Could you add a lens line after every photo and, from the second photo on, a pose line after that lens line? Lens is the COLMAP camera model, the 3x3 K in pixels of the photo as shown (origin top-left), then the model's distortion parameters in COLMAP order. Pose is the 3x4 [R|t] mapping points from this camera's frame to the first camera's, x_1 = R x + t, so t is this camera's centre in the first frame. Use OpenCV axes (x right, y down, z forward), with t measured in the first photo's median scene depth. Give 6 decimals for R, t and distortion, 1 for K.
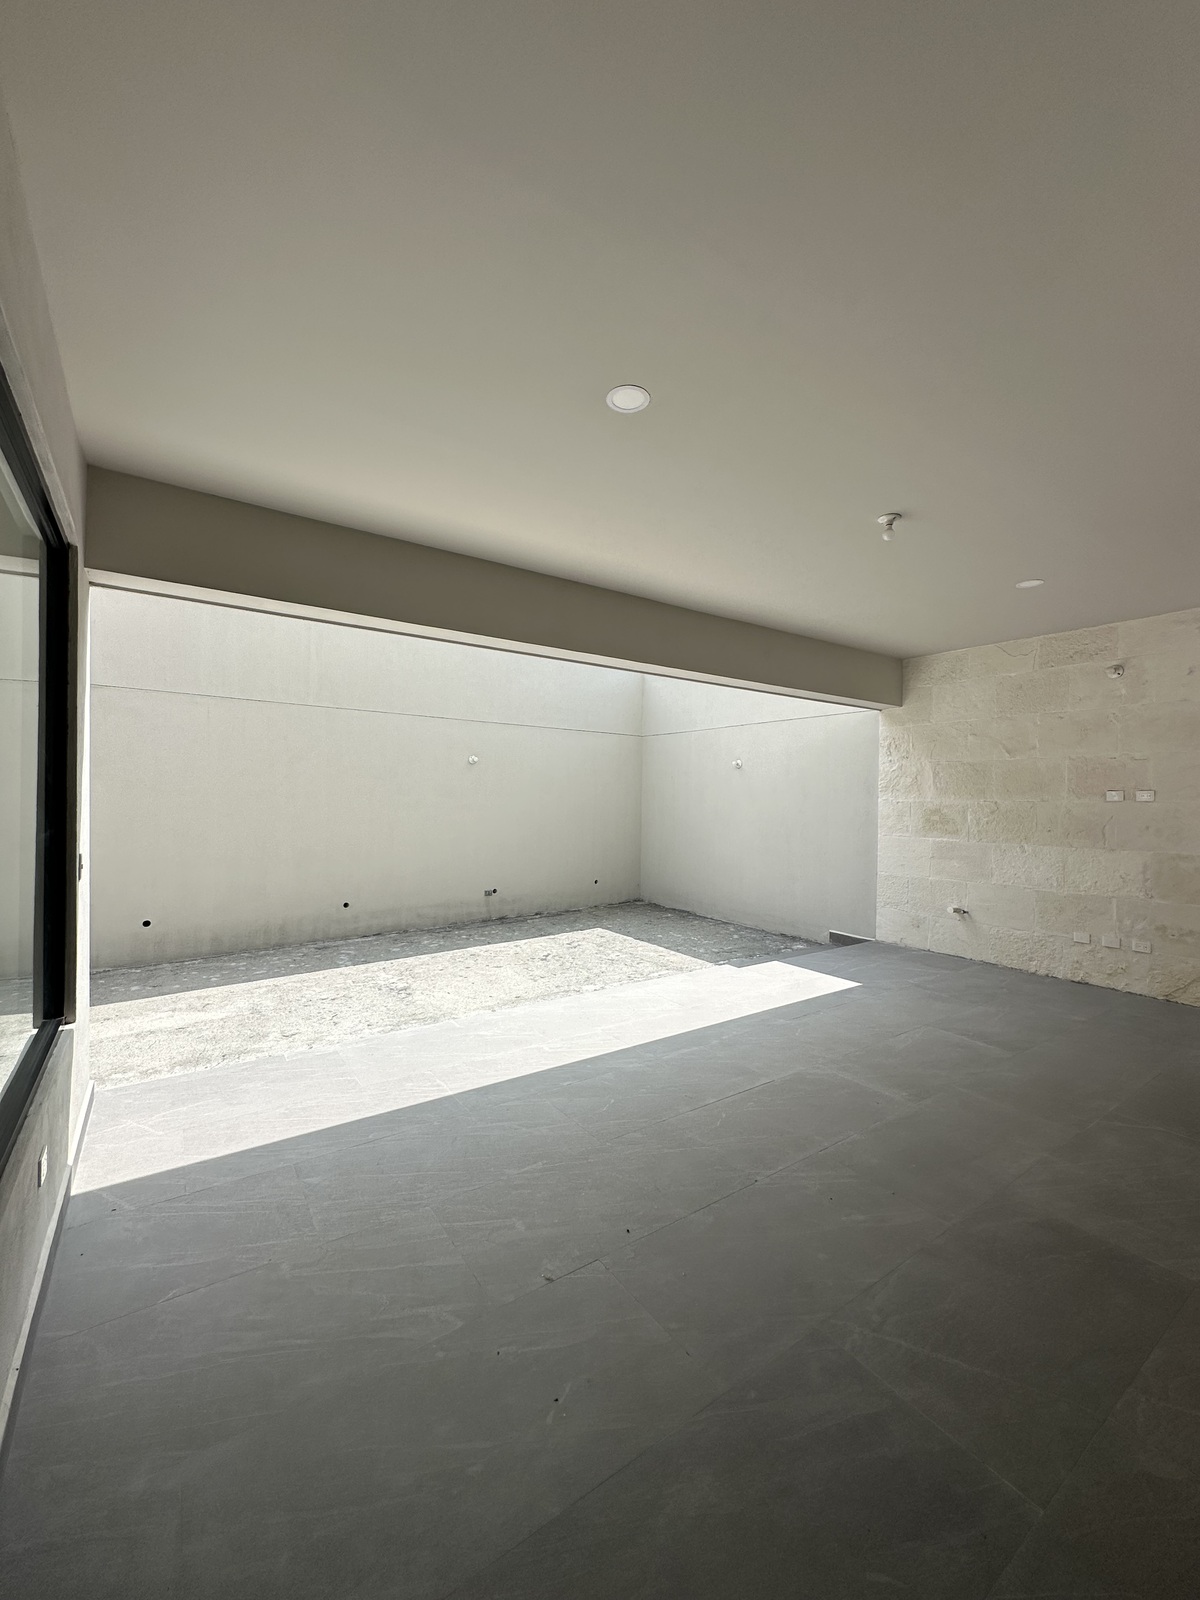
lens RADIAL K [[636.1, 0, 601.2], [0, 636.1, 799.7], [0, 0, 1]] dist [-0.001752, 0.000454]
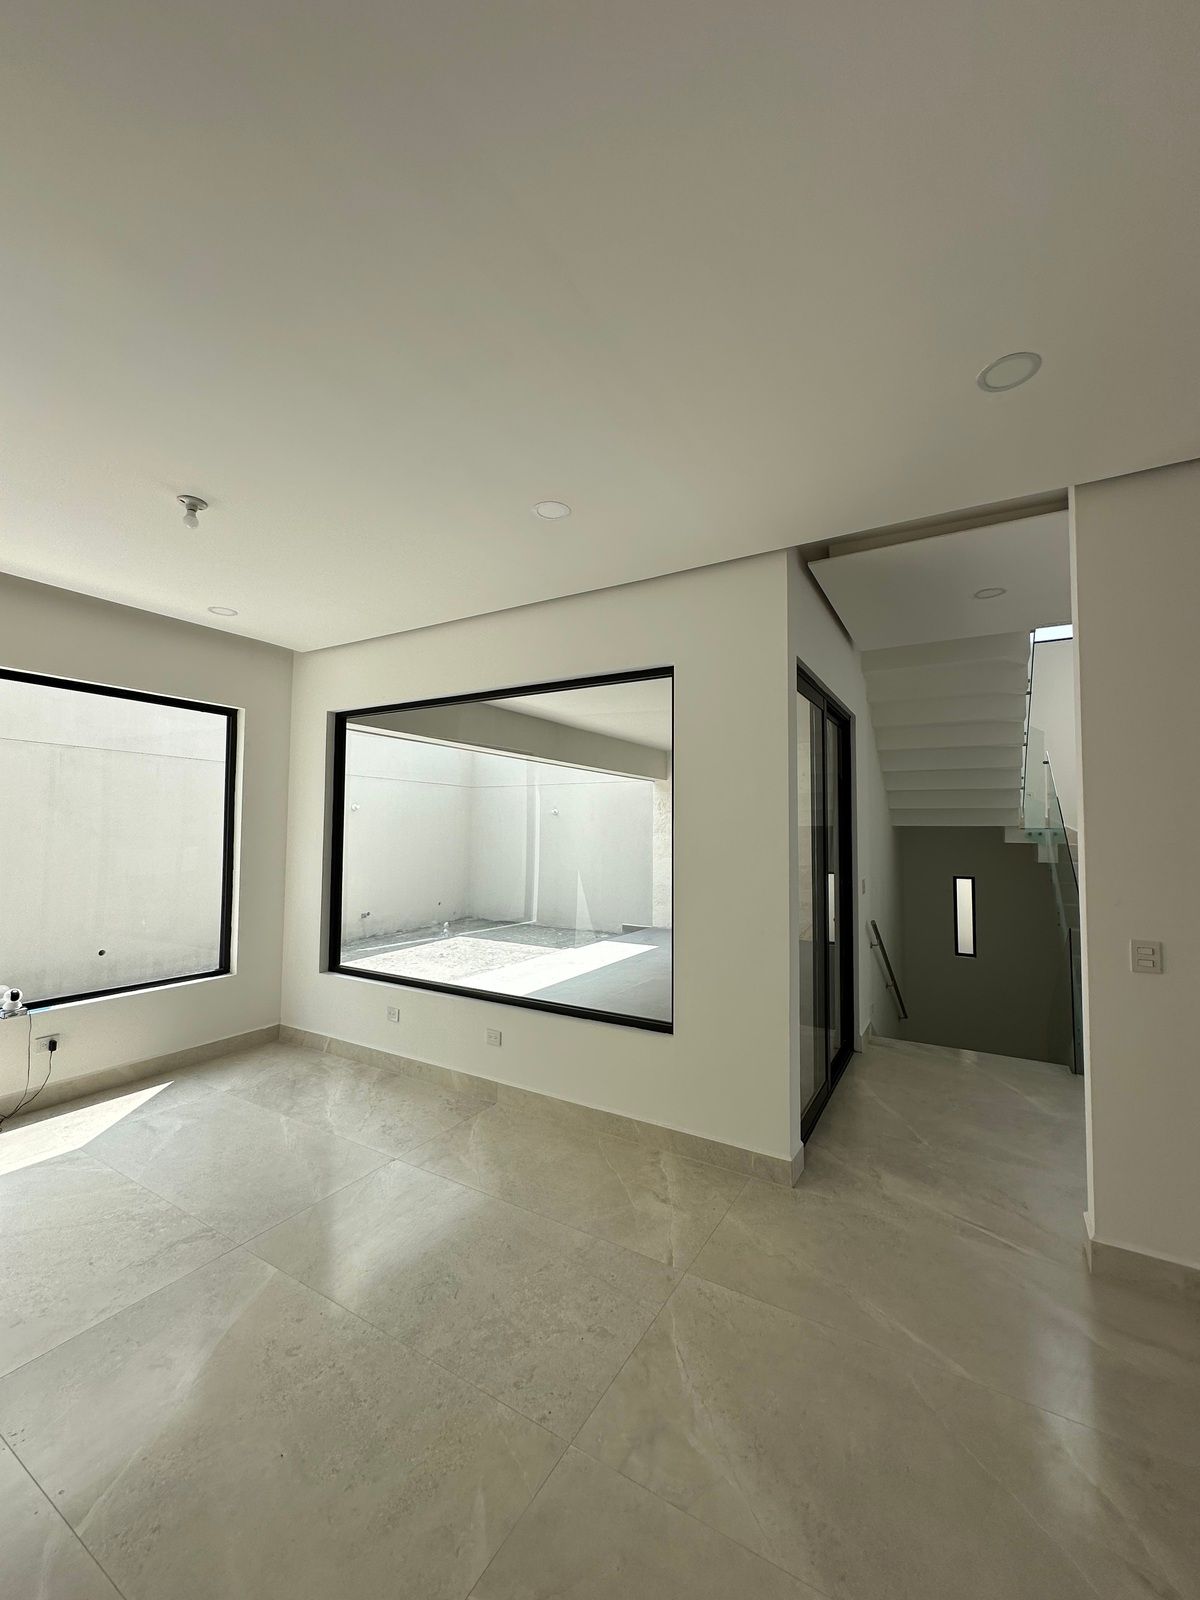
lens RADIAL K [[636.1, 0, 601.2], [0, 636.1, 799.7], [0, 0, 1]] dist [-0.001752, 0.000454]
pose [[0.909255, 0.014286, 0.415994, -0.376974], [0.006143, 0.998841, -0.047731, -0.020887], [-0.416194, 0.045955, 0.908114, -0.429723]]
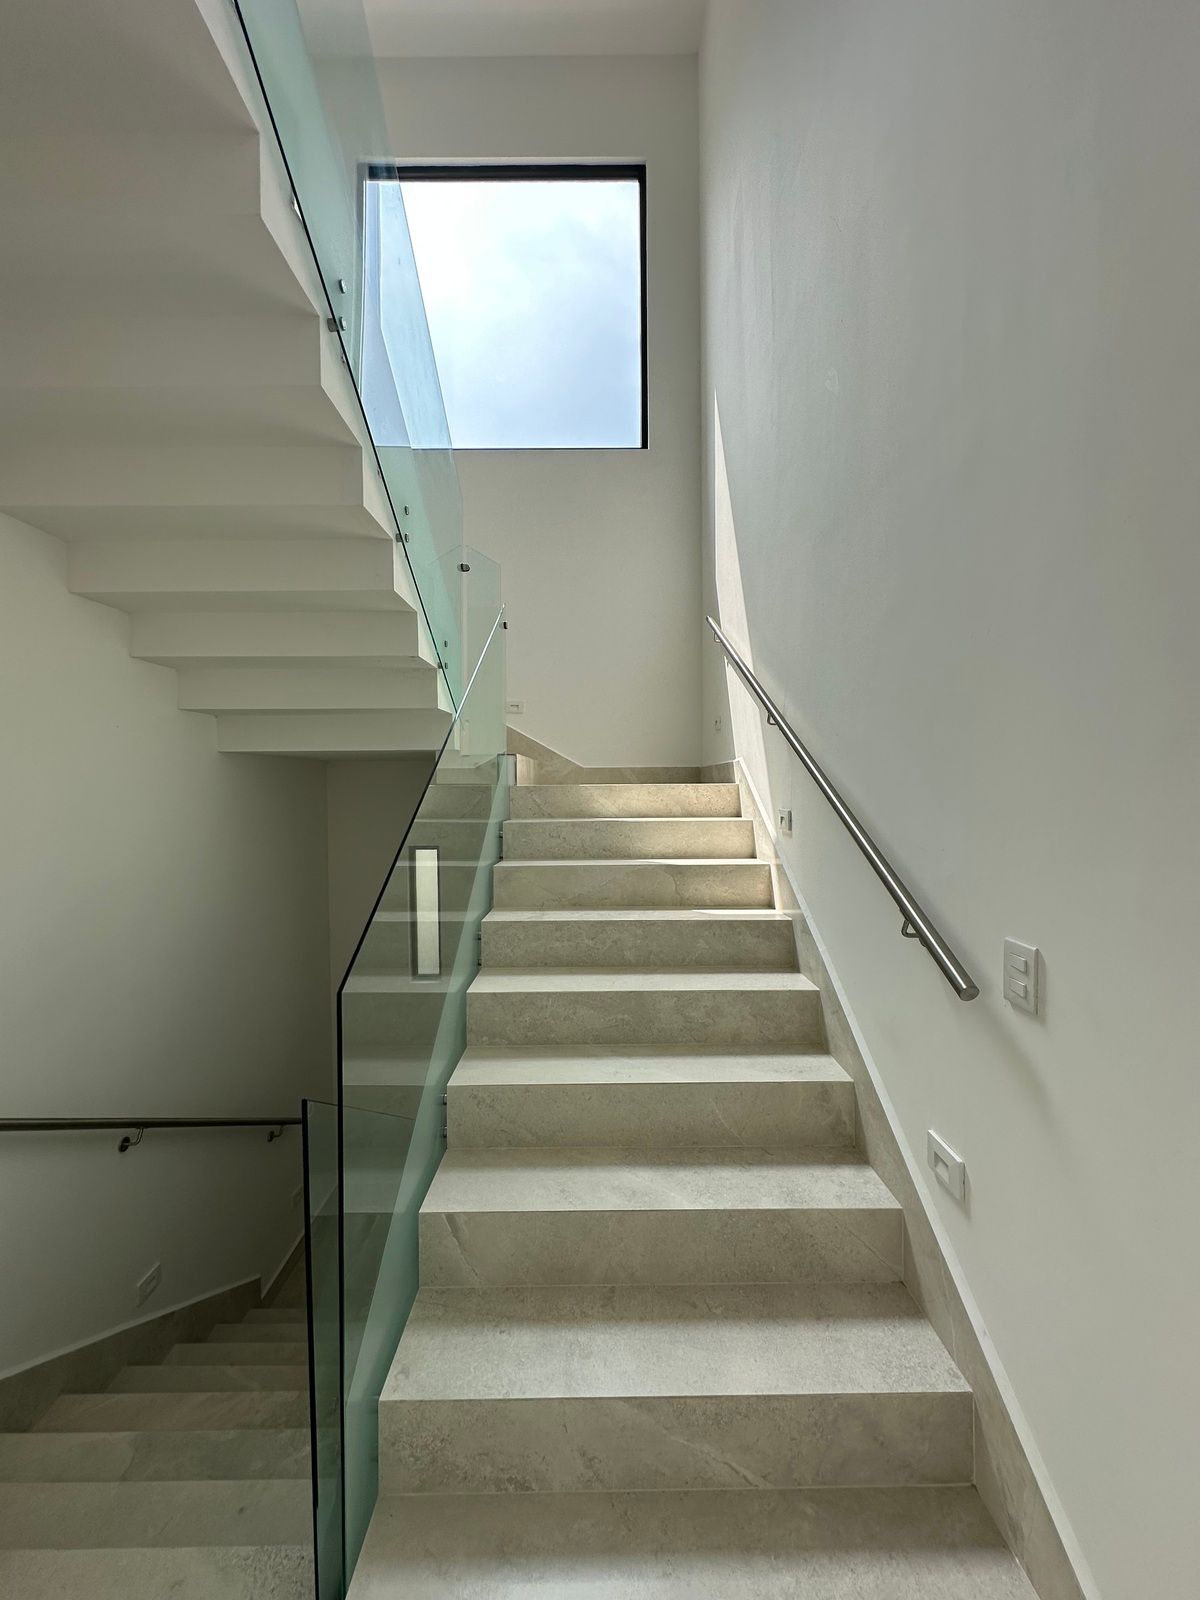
lens RADIAL K [[636.1, 0, 601.2], [0, 636.1, 799.7], [0, 0, 1]] dist [-0.001752, 0.000454]
pose [[0.562843, -0.036391, 0.825762, 0.280126], [0.020584, 0.999338, 0.030010, 0.003077], [-0.826307, 0.000107, 0.563220, -0.173411]]
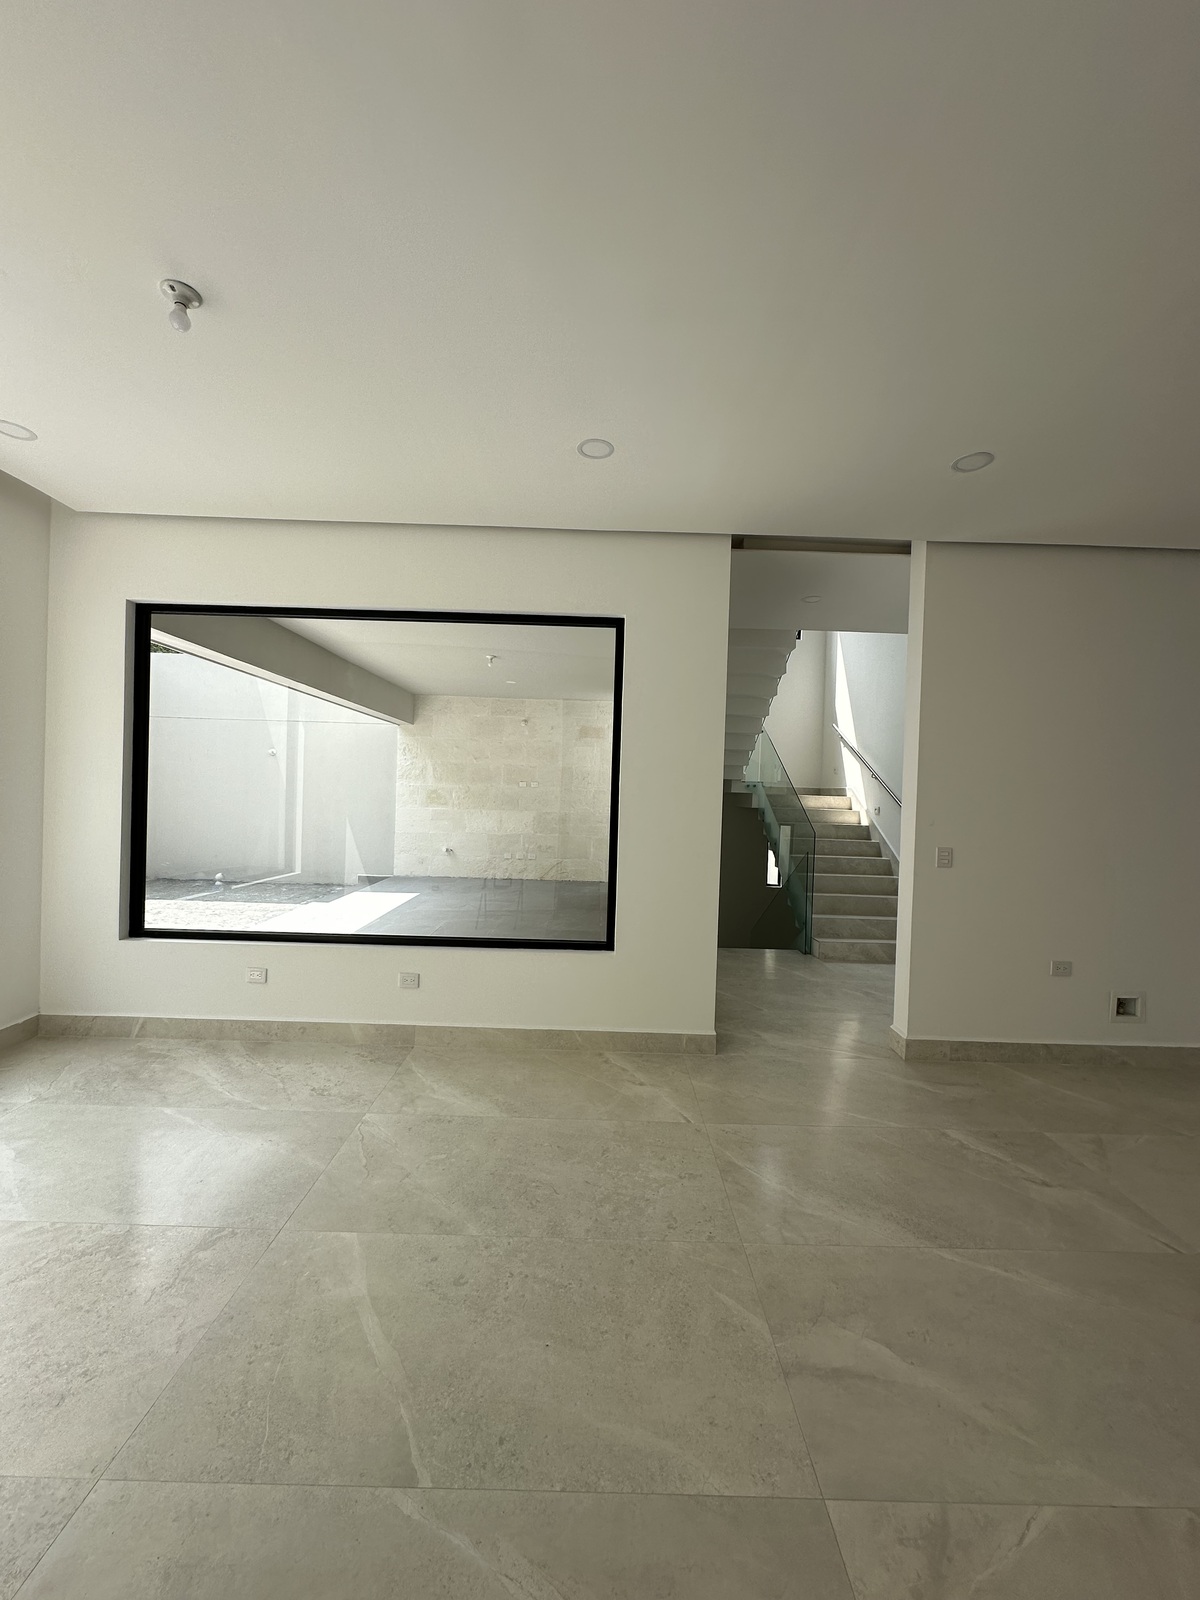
lens RADIAL K [[636.1, 0, 601.2], [0, 636.1, 799.7], [0, 0, 1]] dist [-0.001752, 0.000454]
pose [[0.565576, -0.006528, 0.824670, -0.593835], [-0.019760, 0.999574, 0.021464, -0.004309], [-0.824460, -0.028435, 0.565206, -0.291027]]
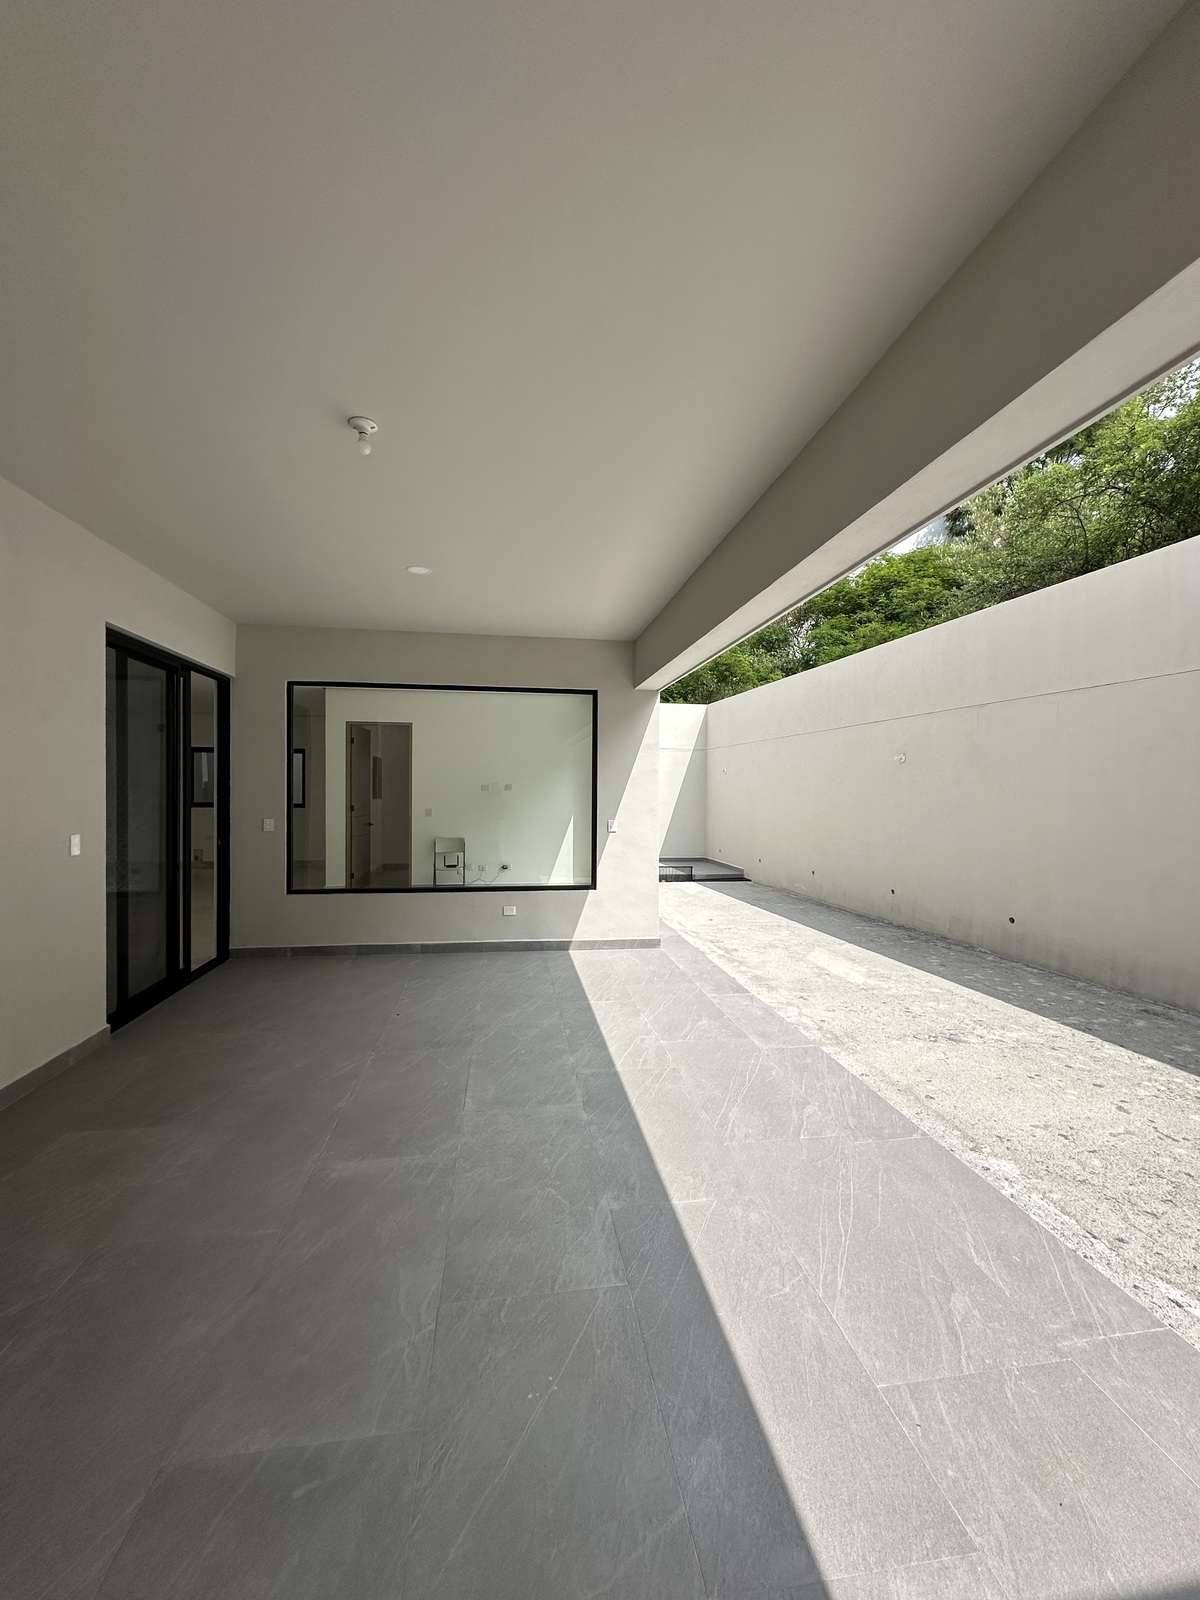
lens RADIAL K [[639.0, 0, 602.0], [0, 639.0, 803.4], [0, 0, 1]] dist [-0.000081, 0.000484]
pose [[-0.438039, 0.000719, -0.898956, 0.538042], [-0.017095, 0.999812, 0.009129, 0.002399], [0.898793, 0.019366, -0.437945, 0.849424]]
